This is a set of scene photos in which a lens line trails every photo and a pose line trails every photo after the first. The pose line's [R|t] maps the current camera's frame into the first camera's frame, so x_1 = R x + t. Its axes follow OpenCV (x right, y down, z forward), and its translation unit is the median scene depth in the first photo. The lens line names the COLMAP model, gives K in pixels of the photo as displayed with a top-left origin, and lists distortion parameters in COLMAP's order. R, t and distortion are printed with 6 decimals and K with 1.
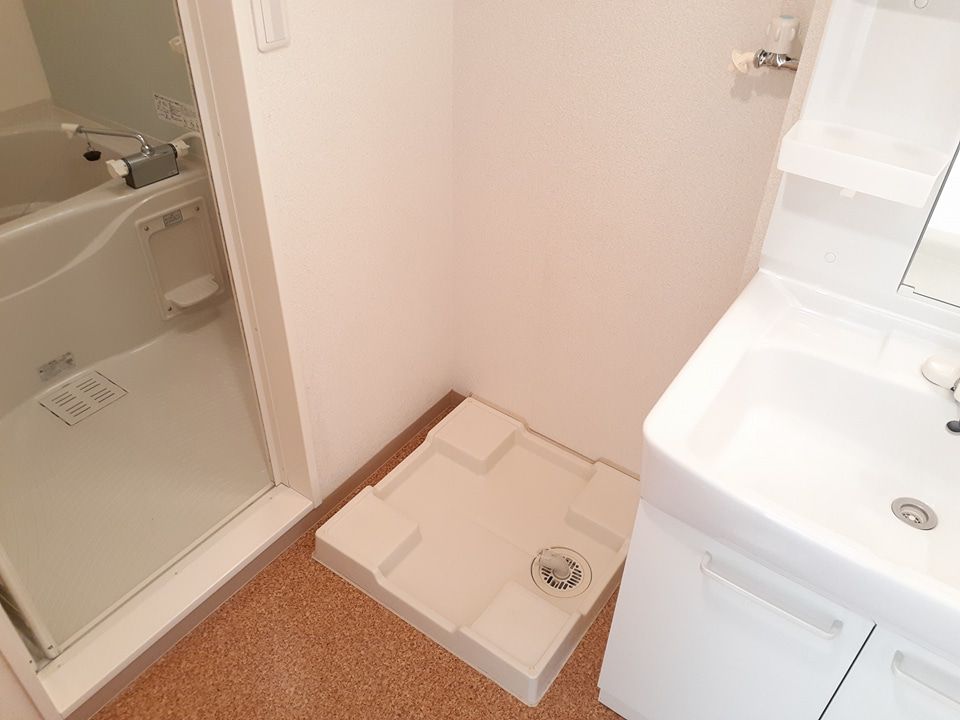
lens RADIAL K [[746.4, 0, 480.0], [0, 746.4, 360.0], [0, 0, 1]] dist [0.001193, -0.002152]
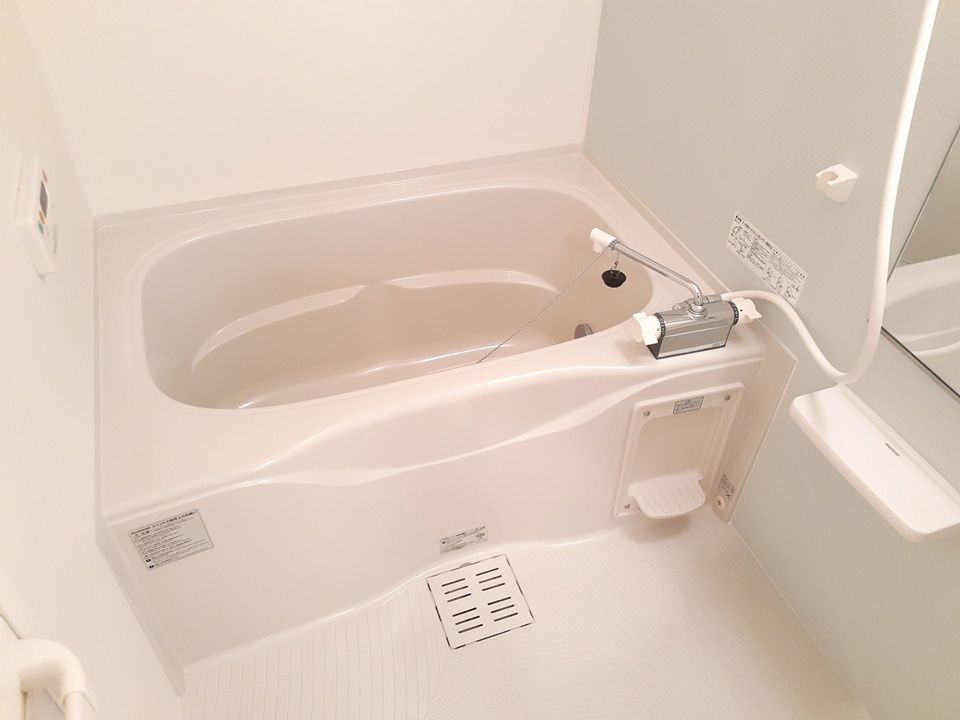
lens RADIAL K [[746.4, 0, 480.0], [0, 746.4, 360.0], [0, 0, 1]] dist [0.001193, -0.002152]
pose [[0.821741, 0.376604, -0.427681, -0.301871], [-0.345125, 0.926104, 0.152382, -0.266393], [0.453465, 0.022385, 0.890993, 0.344205]]
